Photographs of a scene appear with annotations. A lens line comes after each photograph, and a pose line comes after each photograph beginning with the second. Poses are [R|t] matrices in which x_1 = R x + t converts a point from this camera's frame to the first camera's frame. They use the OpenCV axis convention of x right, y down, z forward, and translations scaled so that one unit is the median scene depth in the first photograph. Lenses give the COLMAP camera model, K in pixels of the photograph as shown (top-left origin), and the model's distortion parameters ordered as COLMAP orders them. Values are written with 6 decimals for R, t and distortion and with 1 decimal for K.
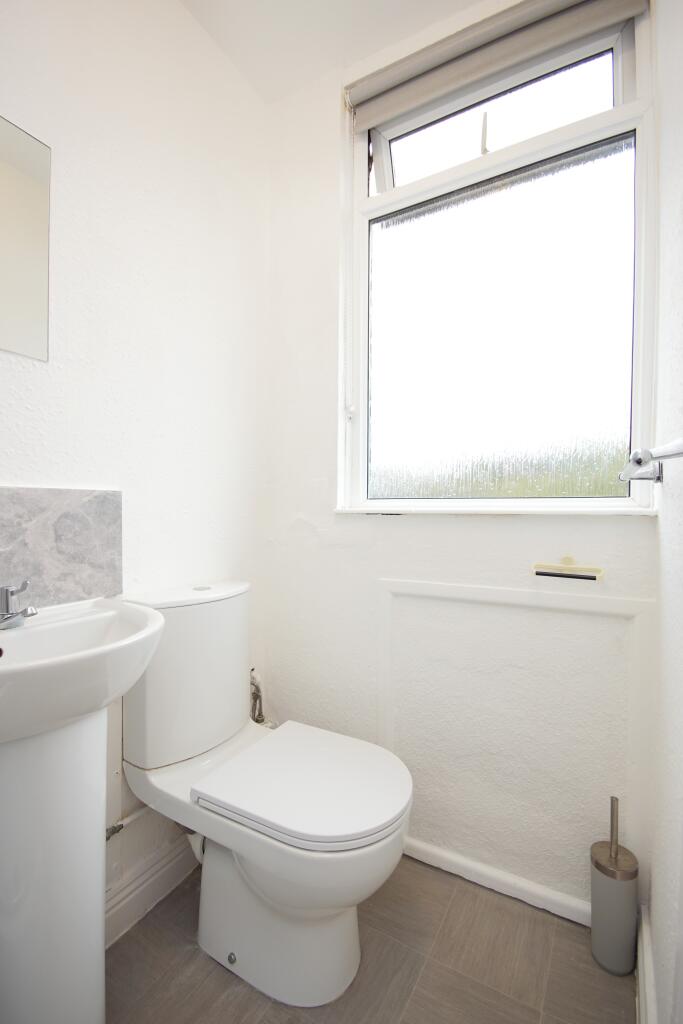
lens RADIAL K [[448.1, 0, 345.4], [0, 448.1, 519.5], [0, 0, 1]] dist [-0.000562, -0.001751]
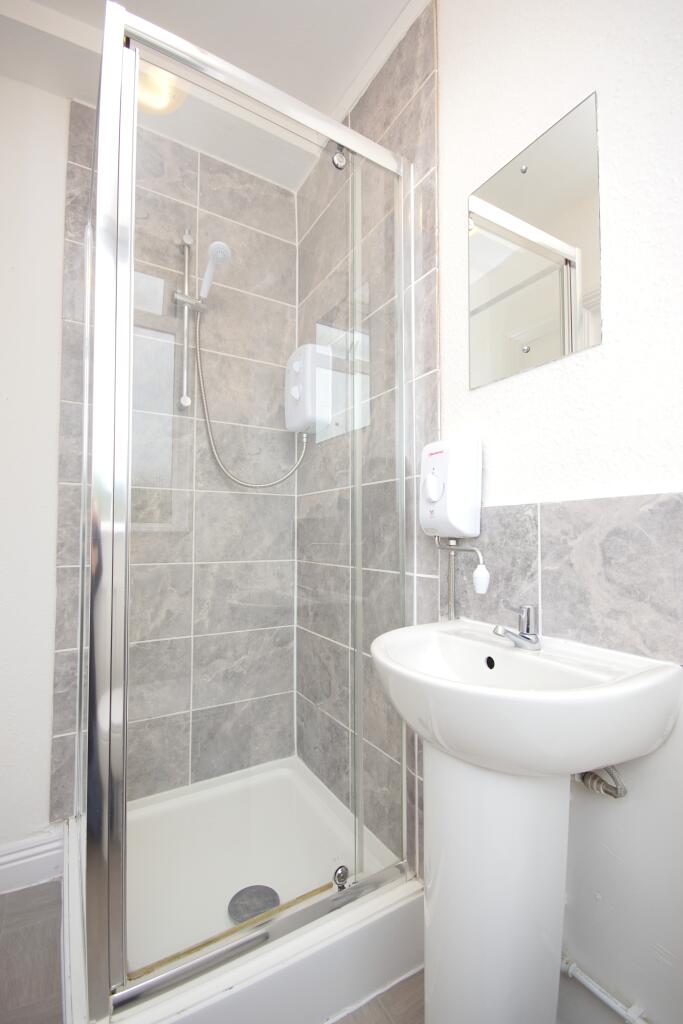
lens RADIAL K [[448.1, 0, 344.9], [0, 448.1, 518.2], [0, 0, 1]] dist [-0.000562, -0.001751]
pose [[-0.489412, -0.044023, -0.870941, 0.245052], [-0.027415, 0.999008, -0.035091, 0.005927], [0.871622, 0.006703, -0.490134, 0.941157]]
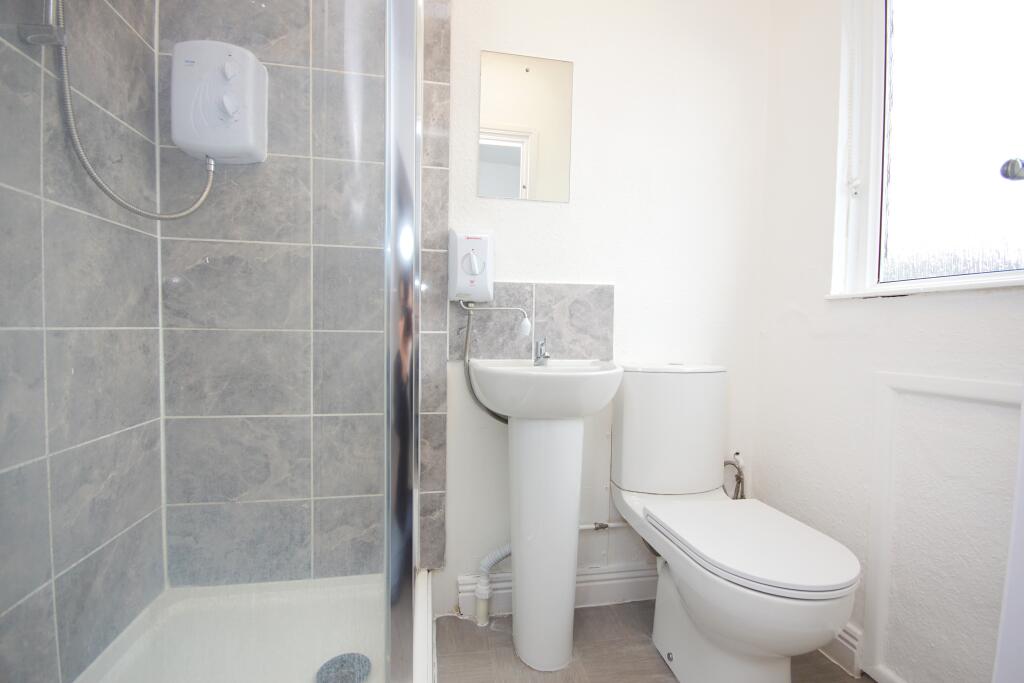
lens RADIAL K [[448.1, 0, 508.8], [0, 448.1, 343.3], [0, 0, 1]] dist [-0.000562, -0.001751]
pose [[0.634065, 0.025867, -0.772847, 0.398143], [-0.026053, 0.999588, 0.012082, 0.116683], [0.772841, 0.012474, 0.634478, -0.137208]]
